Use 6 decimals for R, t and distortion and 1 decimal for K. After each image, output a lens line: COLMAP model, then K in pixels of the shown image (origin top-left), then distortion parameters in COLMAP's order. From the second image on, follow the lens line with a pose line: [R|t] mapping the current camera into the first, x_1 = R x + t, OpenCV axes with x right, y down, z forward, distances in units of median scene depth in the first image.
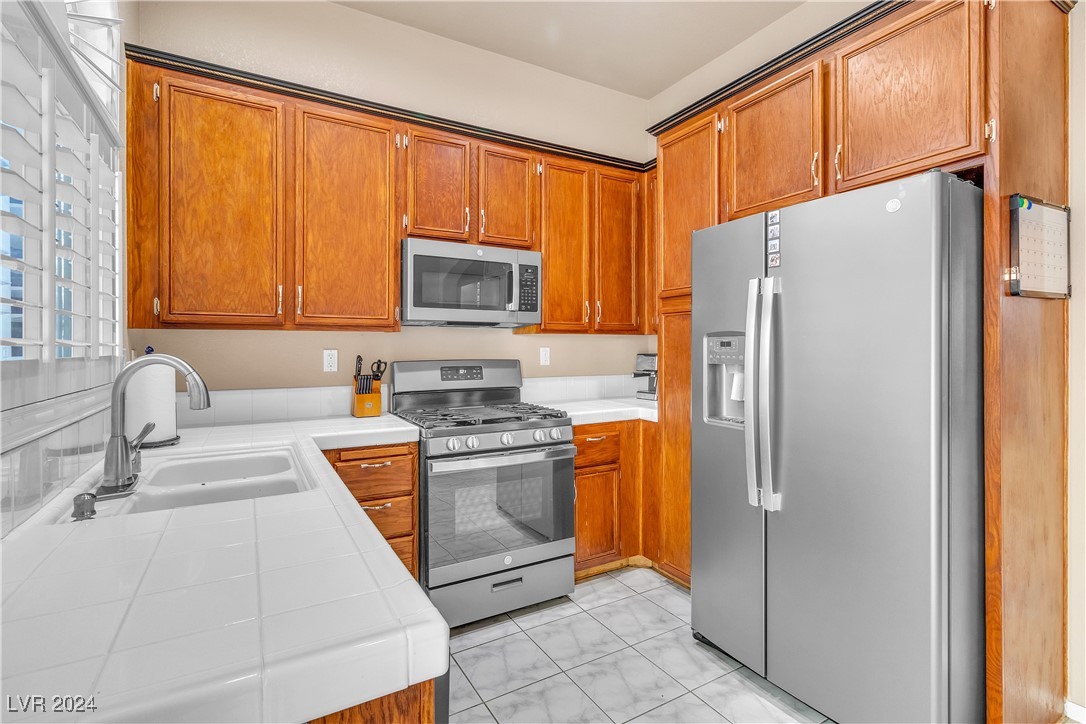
lens RADIAL K [[508.5, 0, 541.3], [0, 508.5, 350.9], [0, 0, 1]] dist [0.000147, 0.000549]
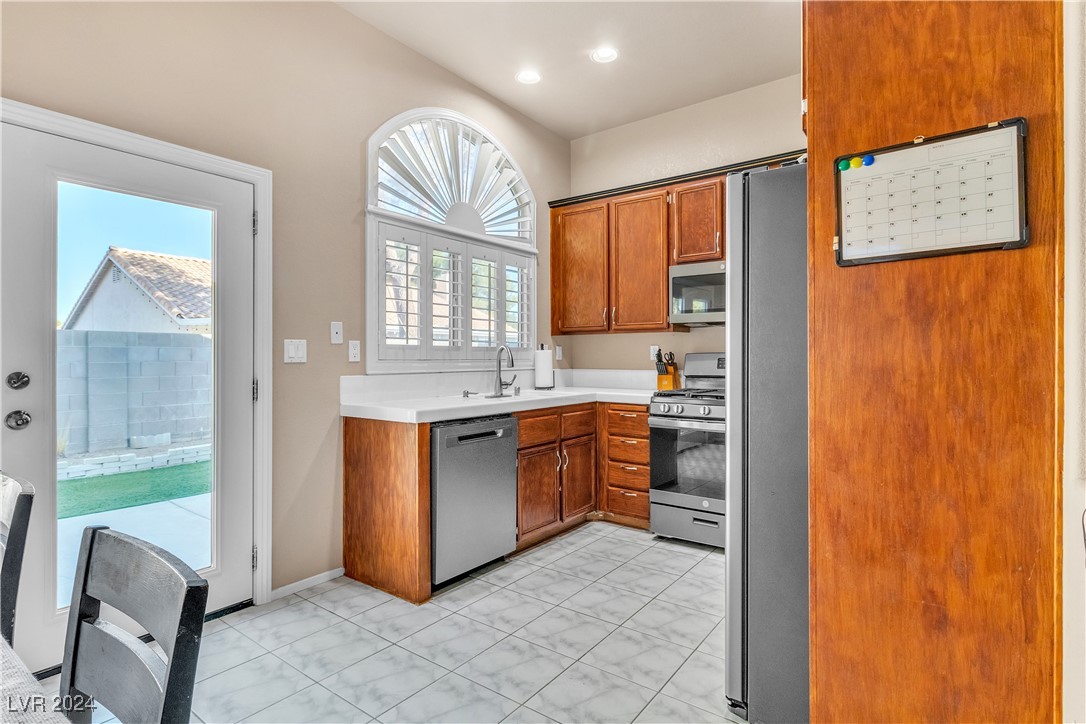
lens RADIAL K [[527.7, 0, 544.3], [0, 527.7, 359.9], [0, 0, 1]] dist [-0.021535, -0.000249]
pose [[0.409544, 0.007347, -0.912261, 1.011480], [-0.006455, 0.999966, 0.005156, 0.039029], [0.912268, 0.003777, 0.409577, 0.071835]]
